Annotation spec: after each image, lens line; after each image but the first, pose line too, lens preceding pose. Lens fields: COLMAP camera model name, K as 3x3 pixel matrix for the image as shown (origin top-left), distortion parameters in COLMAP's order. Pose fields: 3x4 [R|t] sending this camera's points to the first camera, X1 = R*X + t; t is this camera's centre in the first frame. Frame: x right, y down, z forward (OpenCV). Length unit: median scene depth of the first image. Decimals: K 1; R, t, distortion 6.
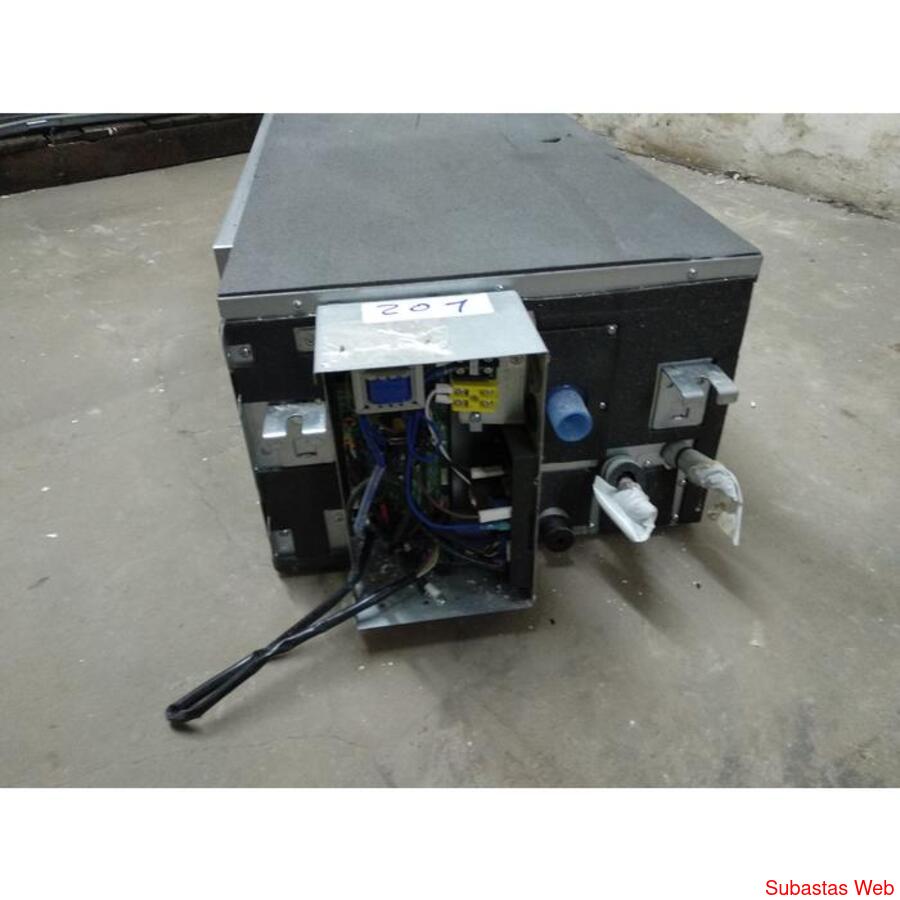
lens RADIAL K [[702.3, 0, 447.5], [0, 702.3, 451.1], [0, 0, 1]] dist [-0.042121, 0.024485]
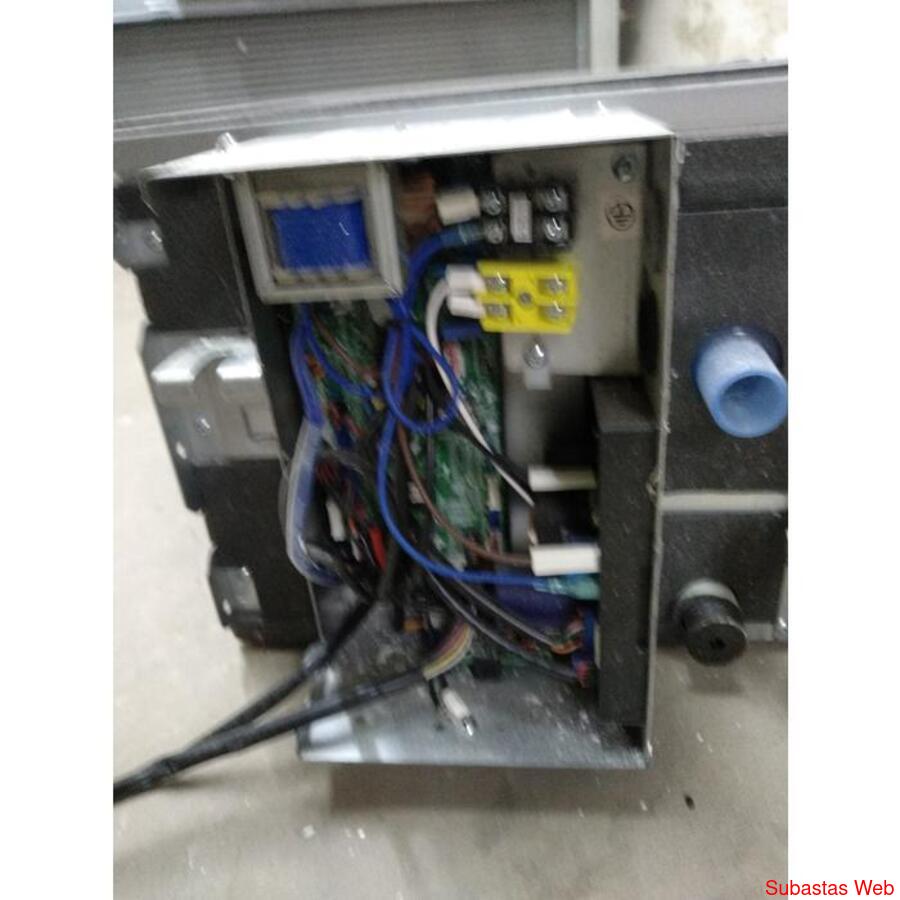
lens RADIAL K [[702.3, 0, 453.7], [0, 702.3, 473.6], [0, 0, 1]] dist [-0.042121, 0.024485]
pose [[0.967073, 0.061757, -0.246892, 0.099367], [-0.090989, 0.989891, -0.108795, 0.083507], [0.237677, 0.127678, 0.962916, 0.471954]]
